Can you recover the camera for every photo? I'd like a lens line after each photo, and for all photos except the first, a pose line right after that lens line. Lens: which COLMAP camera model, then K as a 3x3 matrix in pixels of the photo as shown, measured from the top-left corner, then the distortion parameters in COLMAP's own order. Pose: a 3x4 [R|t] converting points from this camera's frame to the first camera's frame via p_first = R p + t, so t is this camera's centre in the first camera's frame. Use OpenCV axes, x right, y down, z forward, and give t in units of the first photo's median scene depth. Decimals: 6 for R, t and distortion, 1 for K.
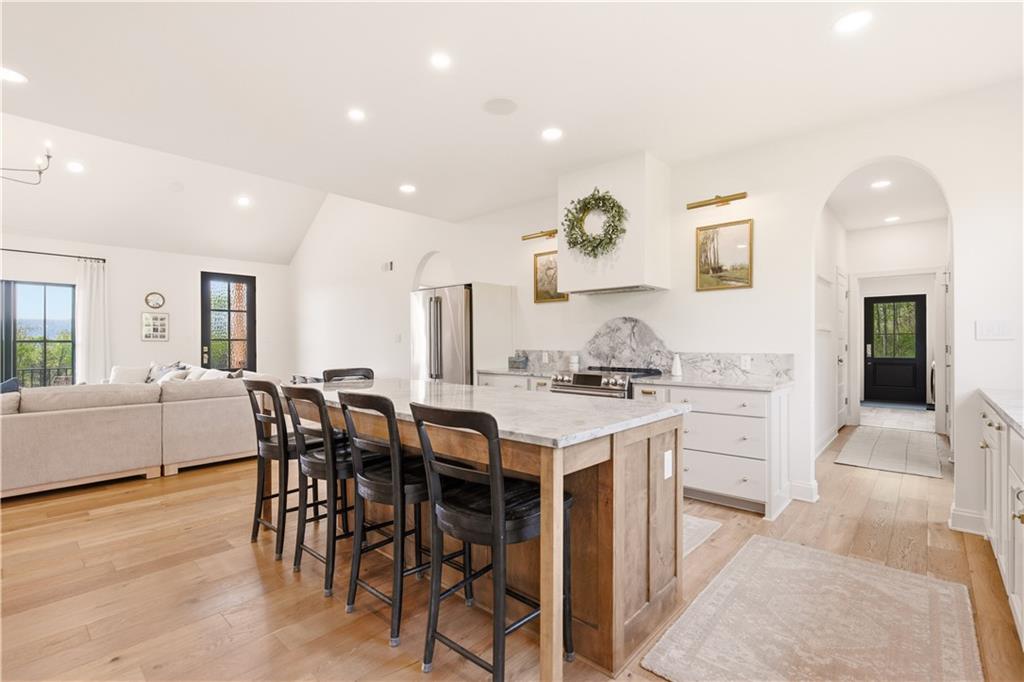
lens RADIAL K [[471.9, 0, 511.7], [0, 471.9, 342.4], [0, 0, 1]] dist [0.000993, 0.000044]
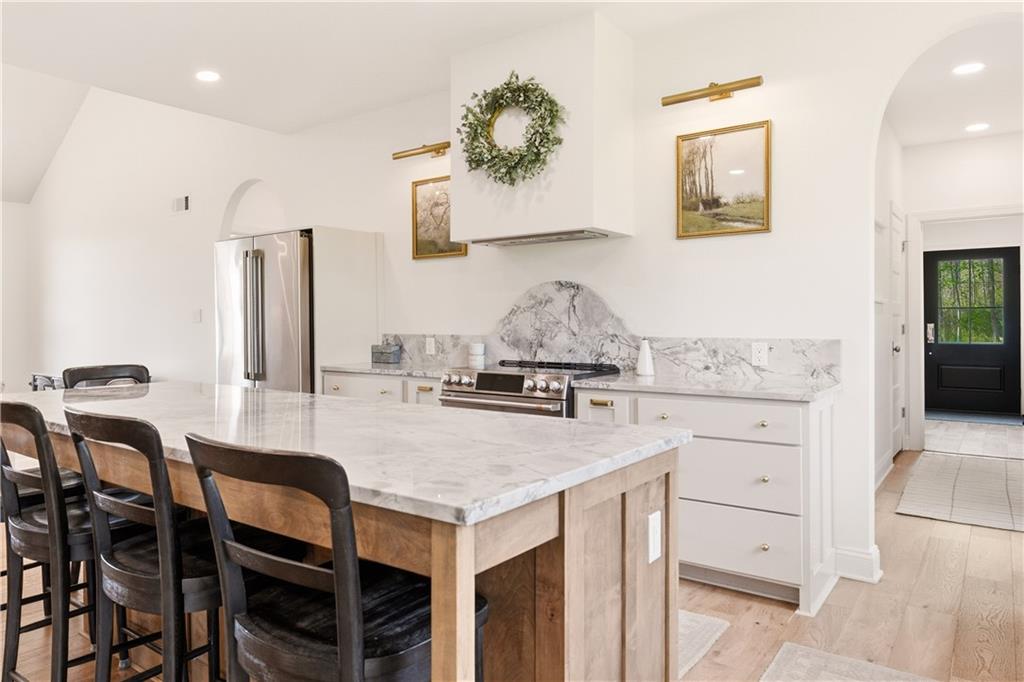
lens RADIAL K [[594.4, 0, 461.6], [0, 594.4, 330.4], [0, 0, 1]] dist [0.005568, 0.001873]
pose [[0.990423, -0.003493, 0.138025, 0.003569], [0.001737, 0.999916, 0.012841, 0.001378], [-0.138059, -0.012478, 0.990345, 0.273995]]
